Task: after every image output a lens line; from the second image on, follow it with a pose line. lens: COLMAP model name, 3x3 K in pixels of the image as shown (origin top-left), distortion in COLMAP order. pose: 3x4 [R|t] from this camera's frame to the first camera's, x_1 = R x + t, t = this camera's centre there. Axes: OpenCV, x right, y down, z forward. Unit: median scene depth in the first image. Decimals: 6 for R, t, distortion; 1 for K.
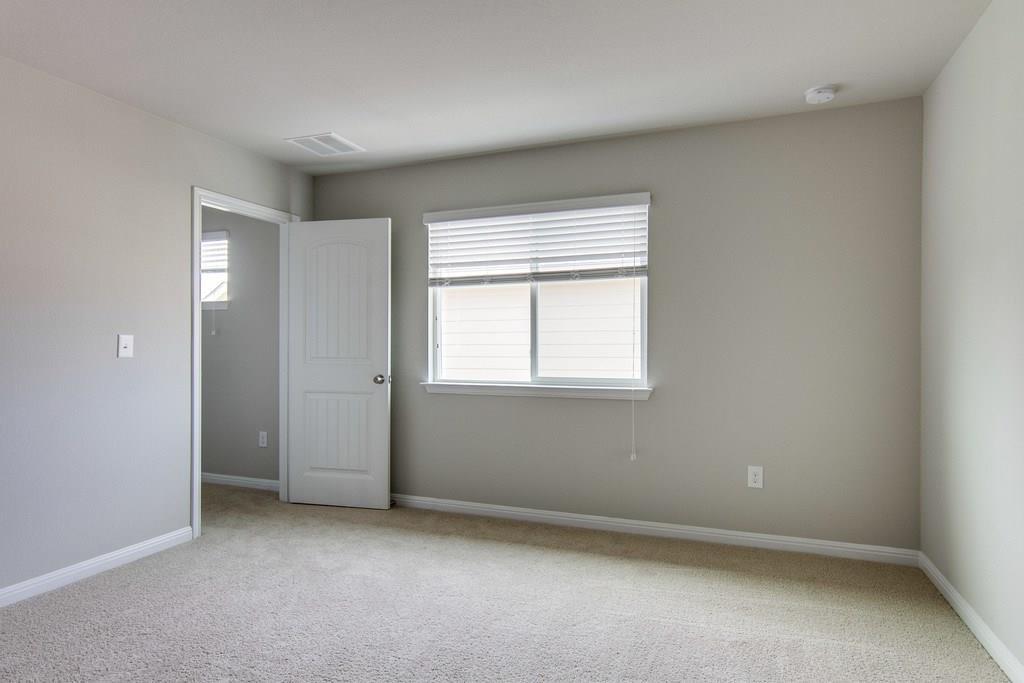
lens RADIAL K [[576.1, 0, 506.1], [0, 576.1, 340.4], [0, 0, 1]] dist [0.017071, 0.005237]
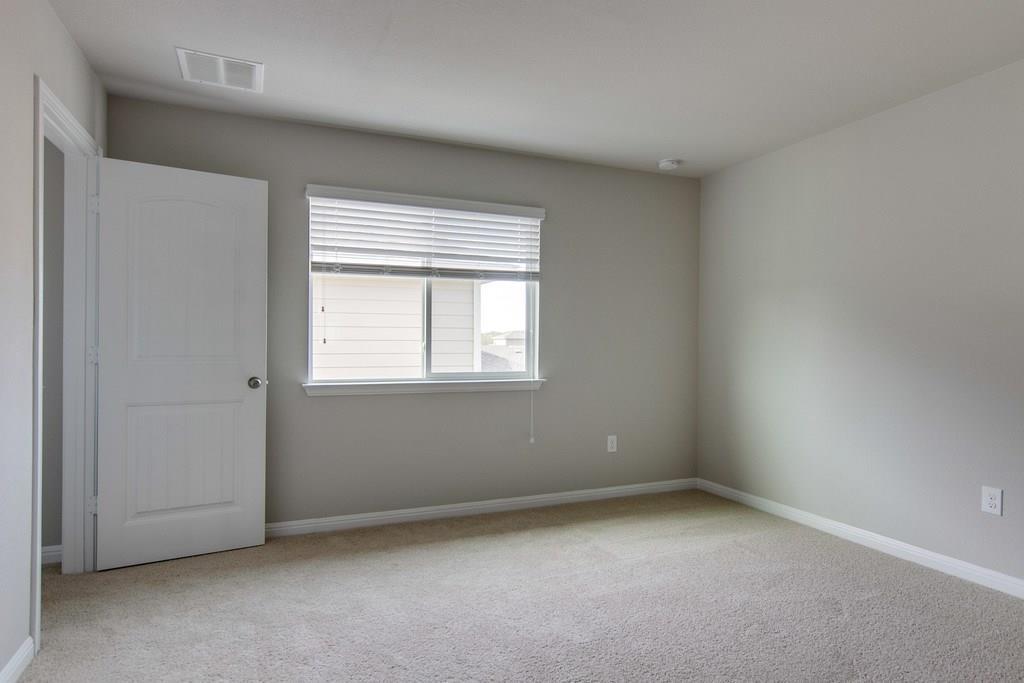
lens RADIAL K [[576.1, 0, 506.6], [0, 576.1, 342.7], [0, 0, 1]] dist [0.017071, 0.005237]
pose [[0.726744, 0.003312, 0.686900, -0.544789], [-0.010238, 0.999930, 0.006010, 0.004121], [-0.686832, -0.011401, 0.726727, 0.194034]]
